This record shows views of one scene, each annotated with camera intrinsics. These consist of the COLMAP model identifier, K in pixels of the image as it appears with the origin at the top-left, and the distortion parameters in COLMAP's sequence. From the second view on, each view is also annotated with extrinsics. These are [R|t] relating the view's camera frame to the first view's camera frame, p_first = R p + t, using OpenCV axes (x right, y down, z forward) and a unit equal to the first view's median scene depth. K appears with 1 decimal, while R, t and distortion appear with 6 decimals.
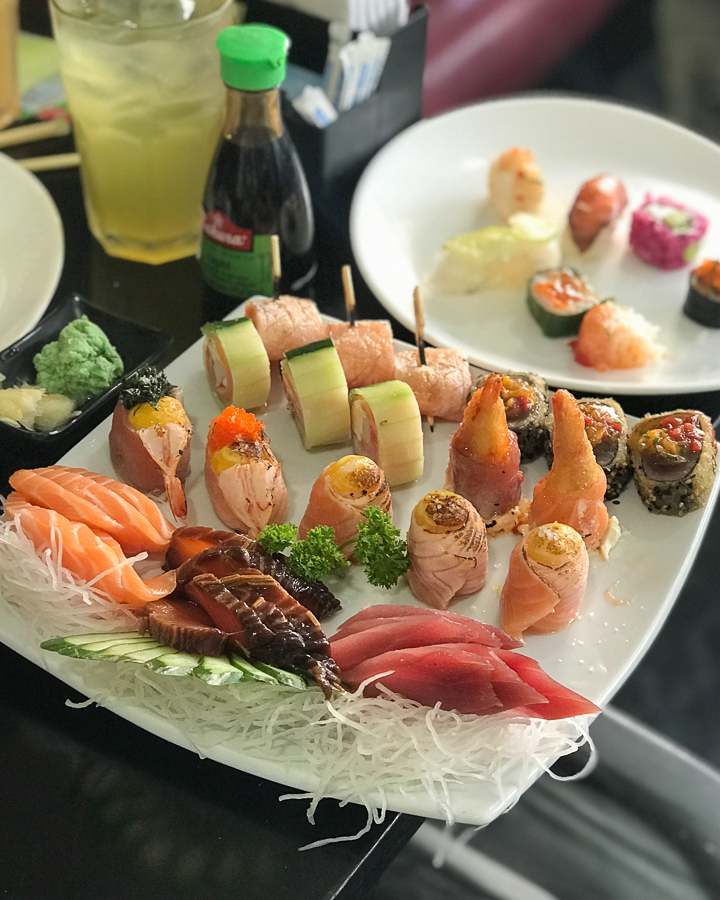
lens RADIAL K [[1611.4, 0, 360.0], [0, 1611.4, 450.0], [0, 0, 1]] dist [-0.050186, 0.148287]
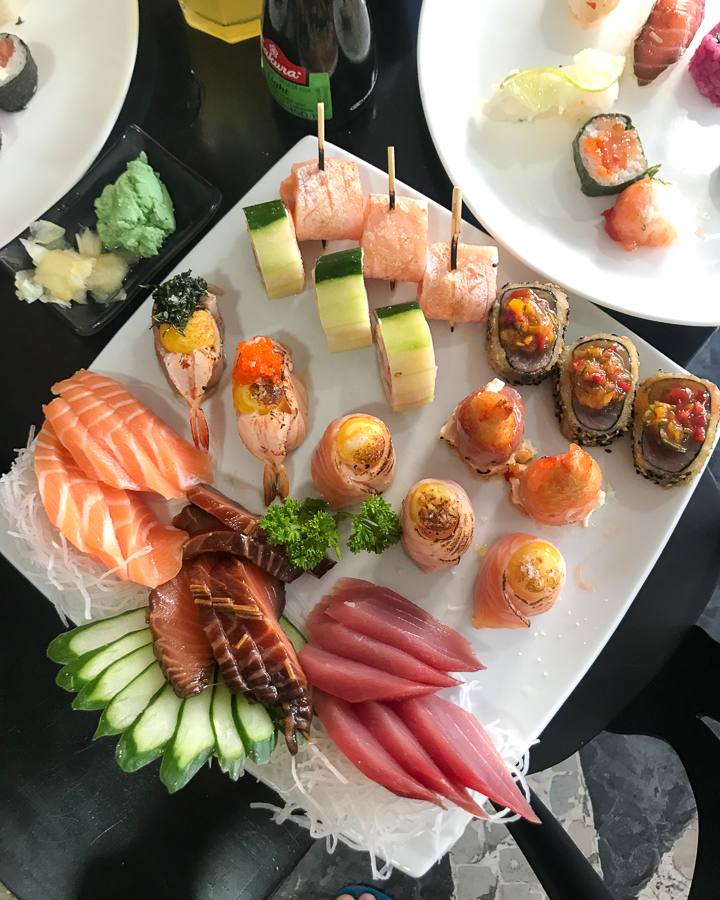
lens RADIAL K [[811.6, 0, 360.0], [0, 811.6, 450.0], [0, 0, 1]] dist [0.105720, -0.272089]
pose [[0.991108, 0.118440, -0.060644, 0.027237], [-0.061961, 0.814124, 0.577376, -0.273040], [0.117756, -0.568484, 0.814223, 0.531750]]
